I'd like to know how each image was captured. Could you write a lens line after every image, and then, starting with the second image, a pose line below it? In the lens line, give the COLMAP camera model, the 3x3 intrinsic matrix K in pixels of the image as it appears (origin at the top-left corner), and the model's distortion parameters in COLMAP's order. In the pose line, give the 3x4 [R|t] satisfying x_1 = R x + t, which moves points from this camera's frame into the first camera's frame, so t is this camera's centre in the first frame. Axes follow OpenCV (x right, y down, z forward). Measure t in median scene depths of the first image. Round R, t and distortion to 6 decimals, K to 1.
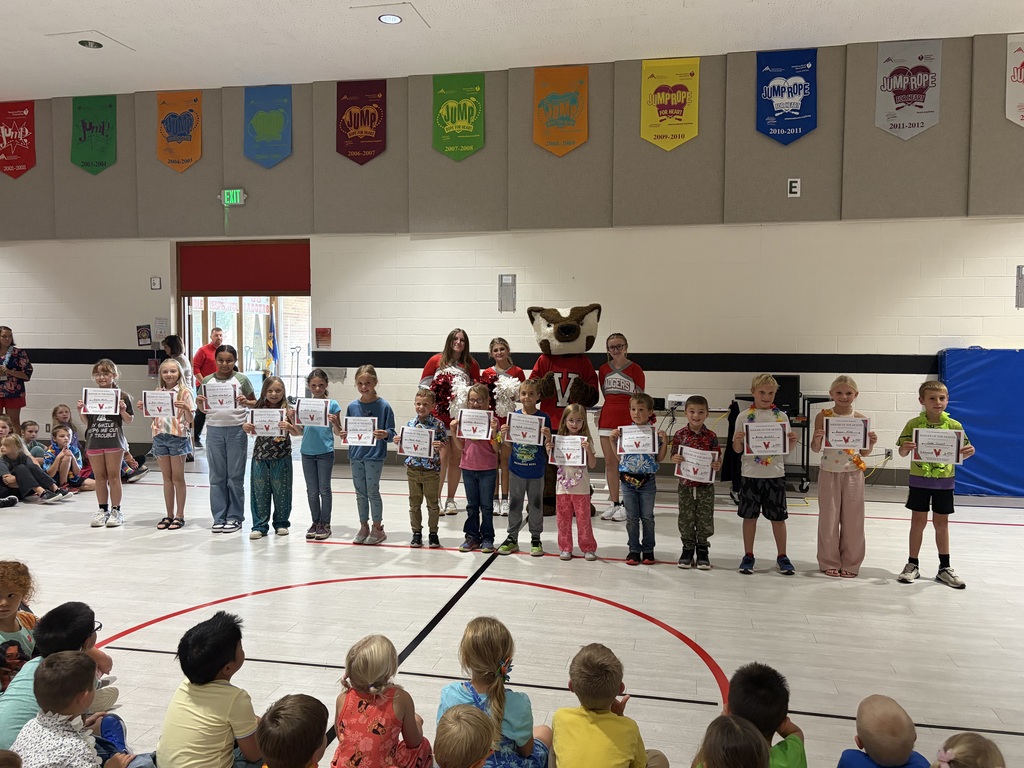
lens RADIAL K [[833.8, 0, 508.4], [0, 833.8, 386.7], [0, 0, 1]] dist [0.017038, 0.023912]
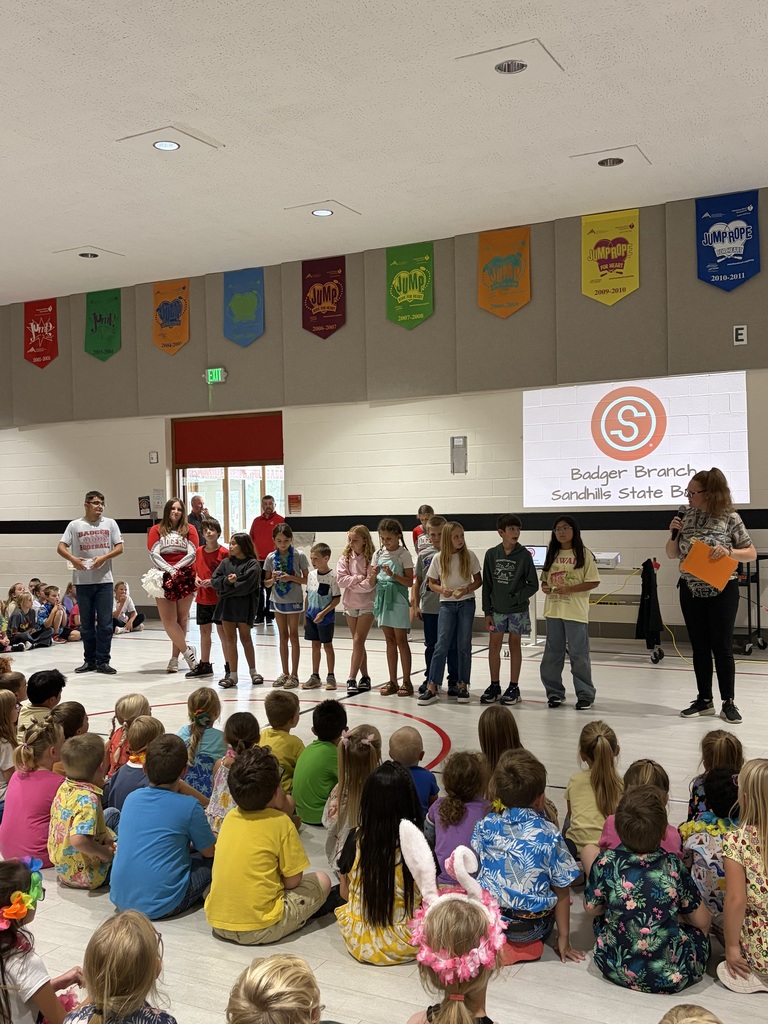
lens RADIAL K [[1095.7, 0, 383.9], [0, 1095.7, 520.9], [0, 0, 1]] dist [0.072283, 0.000000]
pose [[0.958469, -0.021119, -0.284412, 0.287728], [0.011966, 0.999354, -0.033879, 0.010451], [0.284944, 0.029069, 0.958103, -0.294837]]
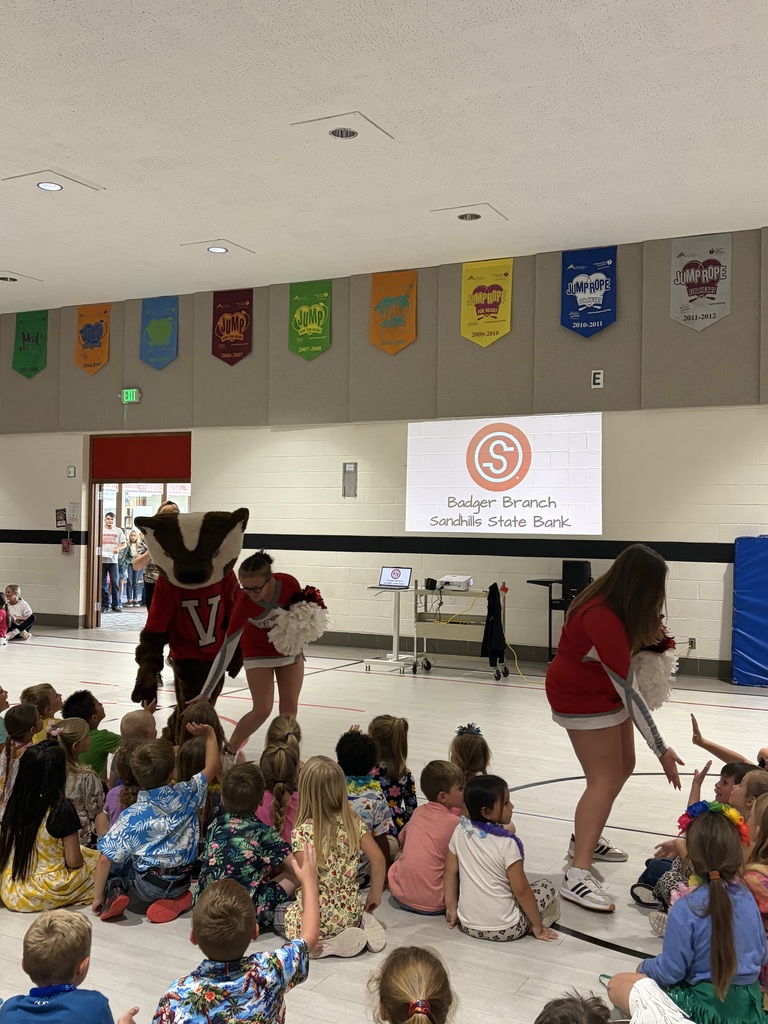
lens RADIAL K [[1095.7, 0, 408.7], [0, 1095.7, 509.6], [0, 0, 1]] dist [0.072283, 0.000000]
pose [[0.962351, 0.004321, -0.271776, 0.456438], [-0.022262, 0.997767, -0.062964, 0.011782], [0.270897, 0.066644, 0.960299, -0.328097]]
